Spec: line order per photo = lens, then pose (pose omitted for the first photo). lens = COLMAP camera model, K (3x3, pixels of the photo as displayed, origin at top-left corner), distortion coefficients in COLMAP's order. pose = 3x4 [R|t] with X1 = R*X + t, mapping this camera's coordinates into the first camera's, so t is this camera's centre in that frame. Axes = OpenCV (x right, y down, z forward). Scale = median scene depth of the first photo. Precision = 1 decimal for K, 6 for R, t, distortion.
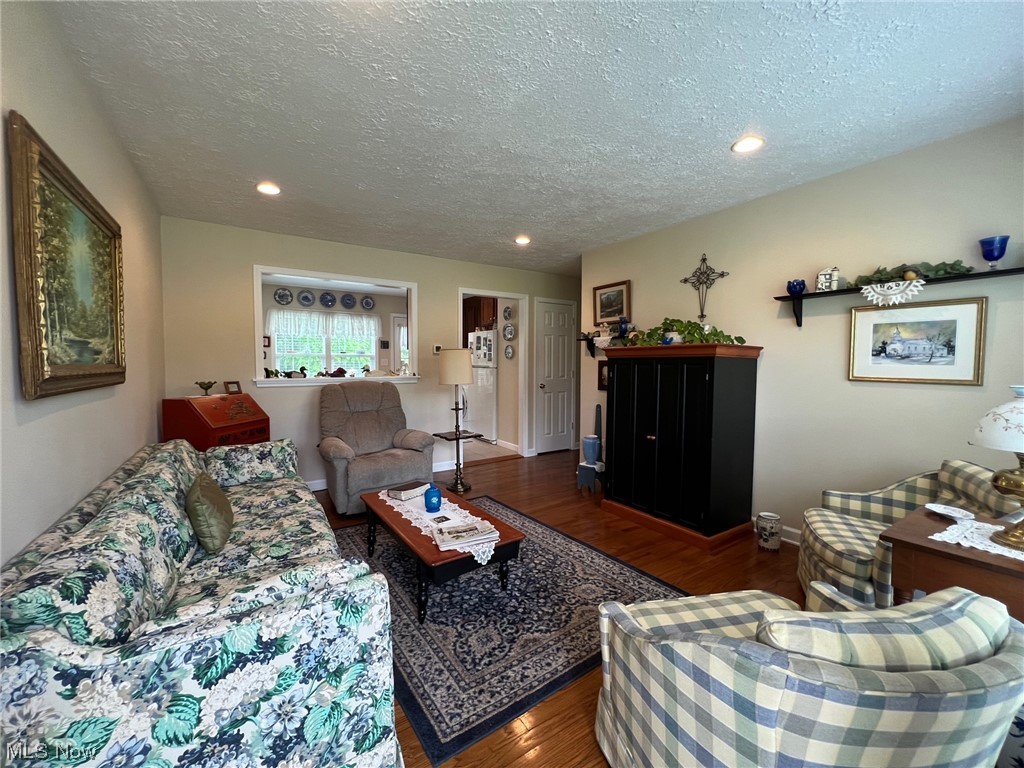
lens RADIAL K [[411.7, 0, 509.4], [0, 411.7, 382.6], [0, 0, 1]] dist [0.000655, 0.000391]
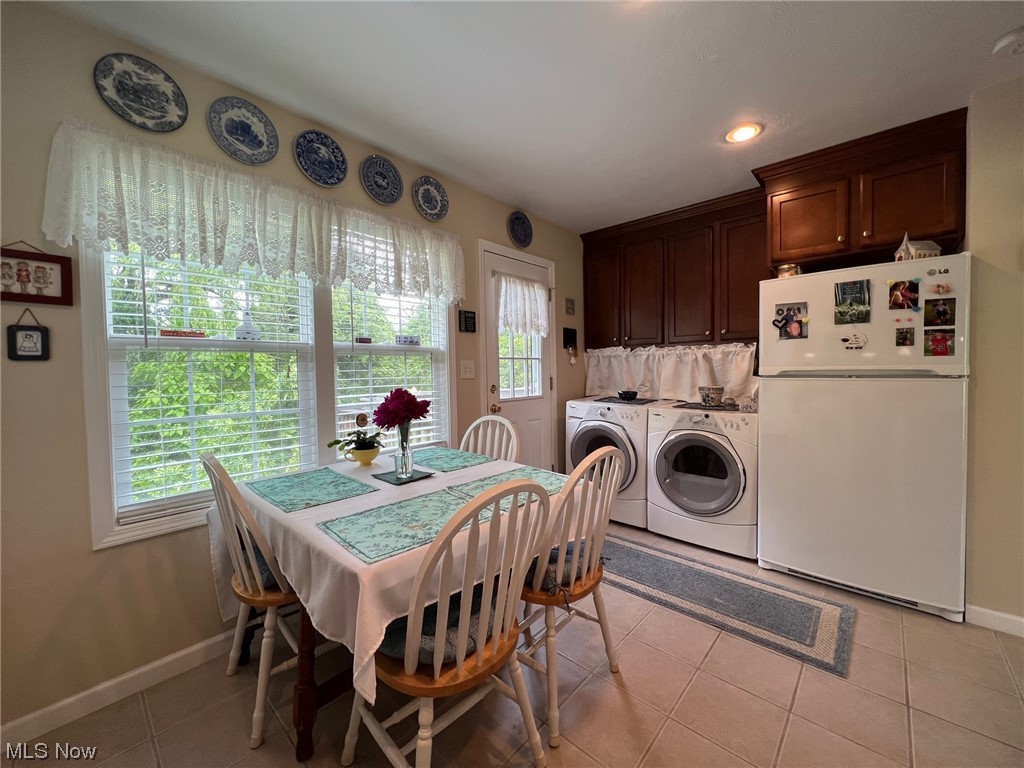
lens RADIAL K [[411.7, 0, 510.4], [0, 411.7, 379.6], [0, 0, 1]] dist [0.000655, 0.000391]
pose [[0.969091, -0.026027, 0.245329, -0.399663], [0.032427, 0.999230, -0.022082, -0.034091], [-0.244565, 0.029354, 0.969188, 0.711343]]
